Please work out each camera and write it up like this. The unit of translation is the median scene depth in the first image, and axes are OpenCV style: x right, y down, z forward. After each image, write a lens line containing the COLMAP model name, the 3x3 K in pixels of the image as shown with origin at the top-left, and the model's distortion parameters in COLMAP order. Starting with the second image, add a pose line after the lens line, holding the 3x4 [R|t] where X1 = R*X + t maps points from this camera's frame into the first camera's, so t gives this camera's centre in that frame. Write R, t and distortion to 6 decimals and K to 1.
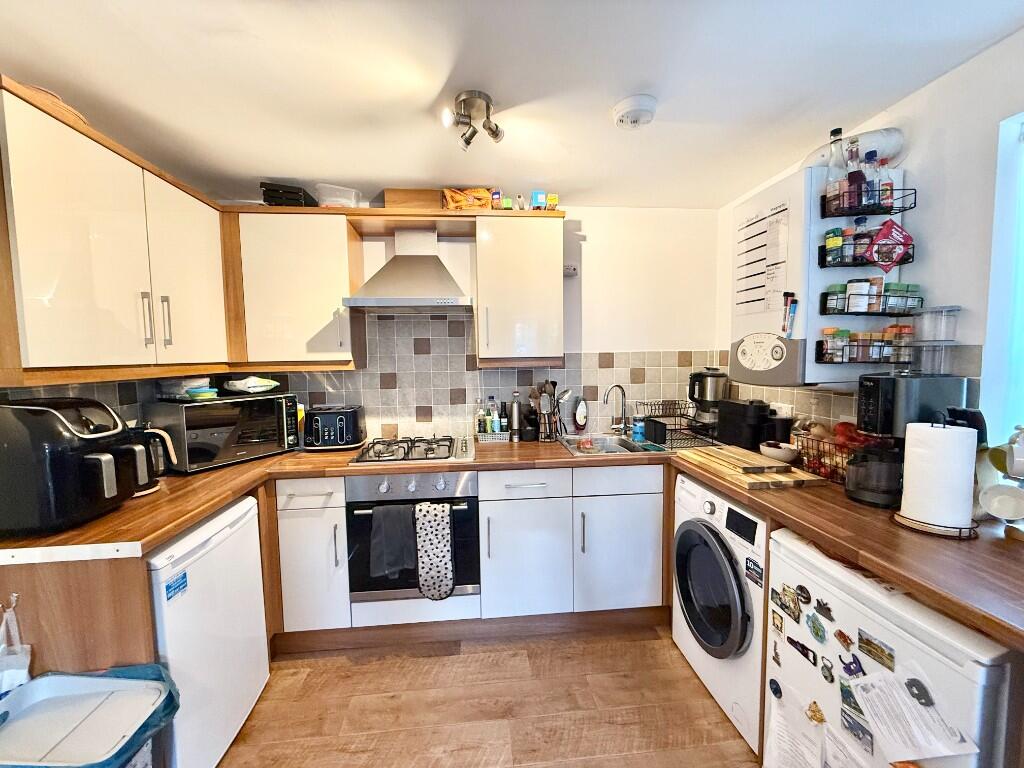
lens RADIAL K [[360.0, 0, 489.7], [0, 360.0, 383.7], [0, 0, 1]] dist [0.000004, 0.000068]
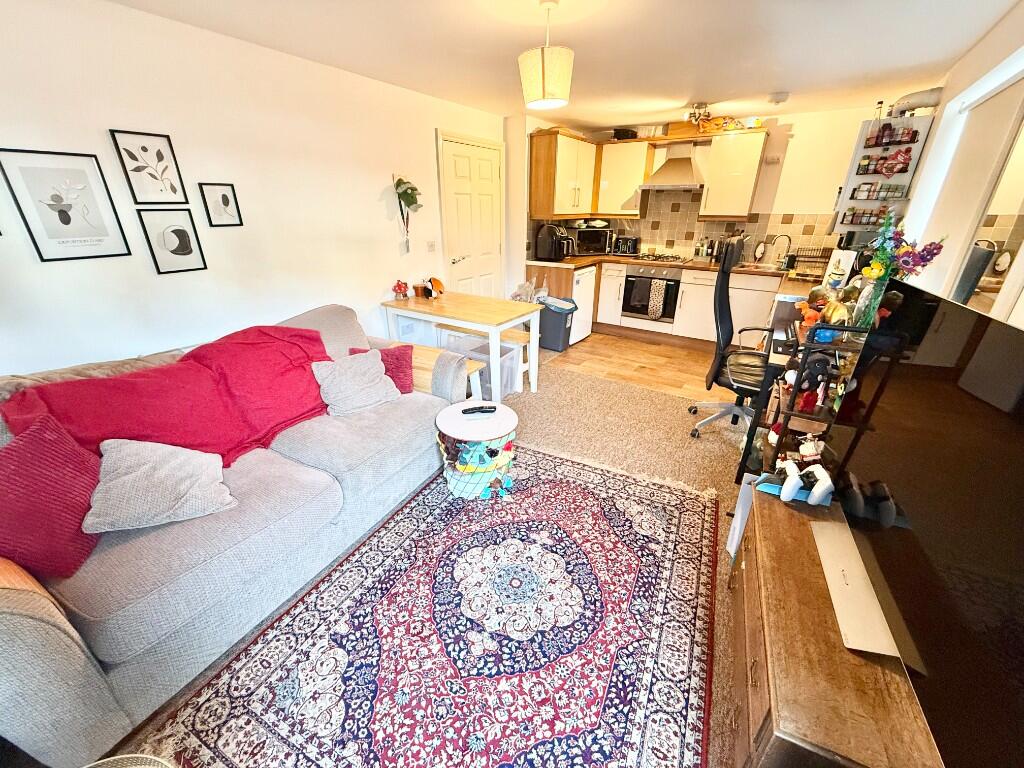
lens RADIAL K [[407.7, 0, 510.2], [0, 407.7, 384.3], [0, 0, 1]] dist [-0.000750, -0.000102]
pose [[0.770956, 0.273838, -0.575013, 0.764097], [-0.064756, 0.931871, 0.356963, 0.069435], [0.633588, -0.237967, 0.736164, -1.662556]]
